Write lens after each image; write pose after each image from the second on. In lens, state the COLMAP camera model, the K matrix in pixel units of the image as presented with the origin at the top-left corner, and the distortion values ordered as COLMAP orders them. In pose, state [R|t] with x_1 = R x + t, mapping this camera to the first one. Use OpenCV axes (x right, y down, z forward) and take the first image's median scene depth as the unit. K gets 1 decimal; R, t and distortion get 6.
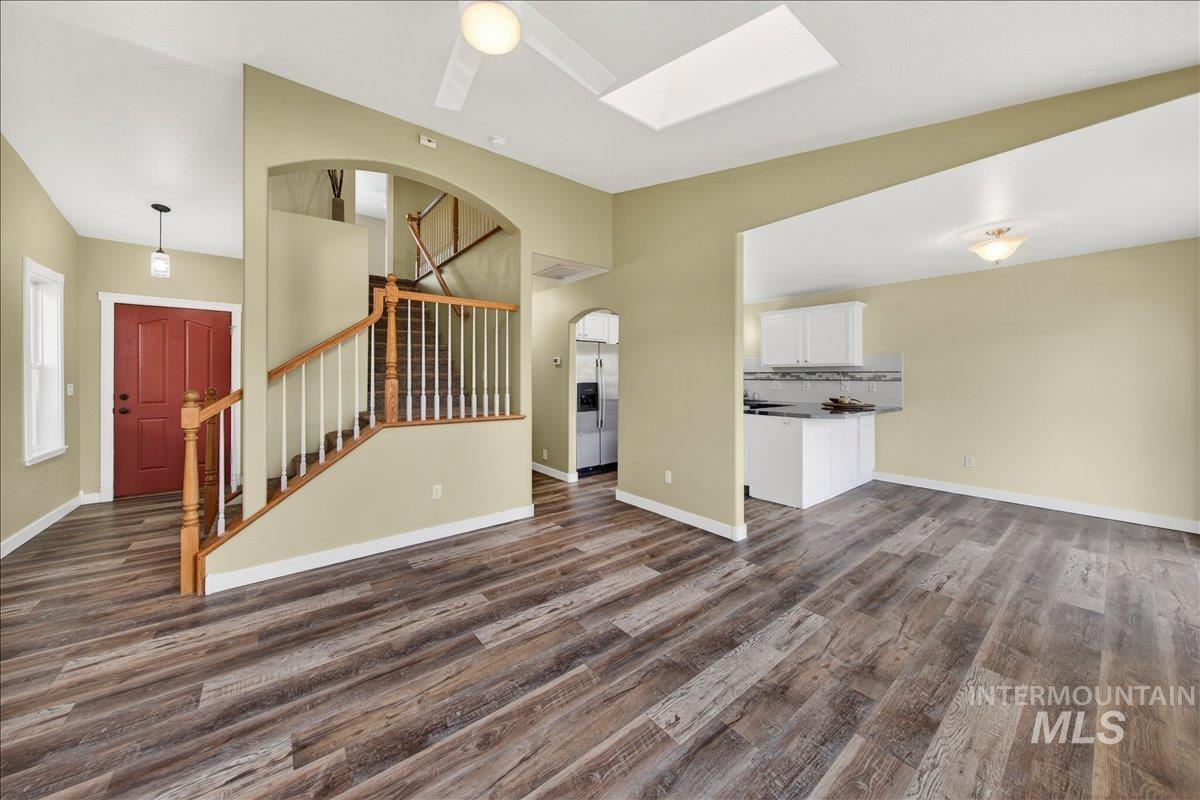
lens RADIAL K [[416.0, 0, 589.9], [0, 416.0, 371.2], [0, 0, 1]] dist [0.003176, -0.000720]
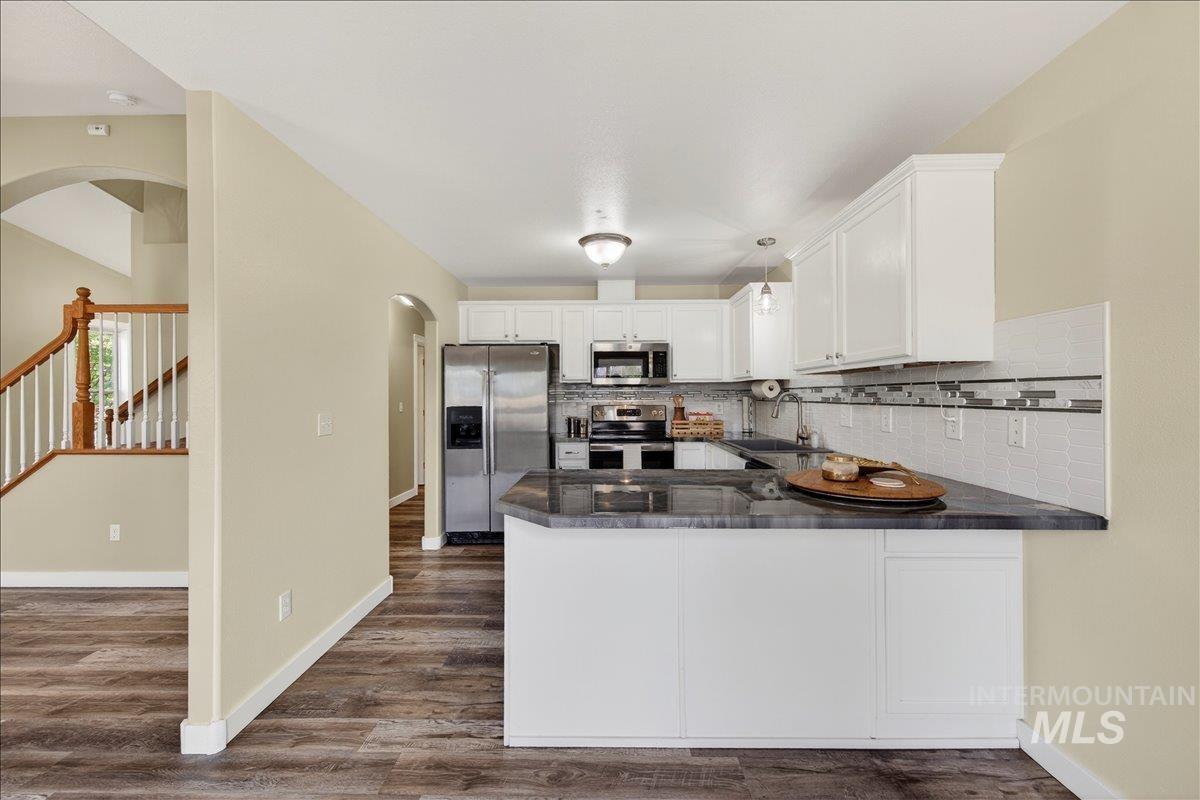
lens RADIAL K [[471.8, 0, 601.1], [0, 471.8, 395.8], [0, 0, 1]] dist [0.006251, -0.002163]
pose [[0.774270, -0.004458, -0.632840, 1.126980], [0.014301, 0.999843, 0.010453, 0.009356], [0.632694, -0.017144, 0.774212, 0.952375]]
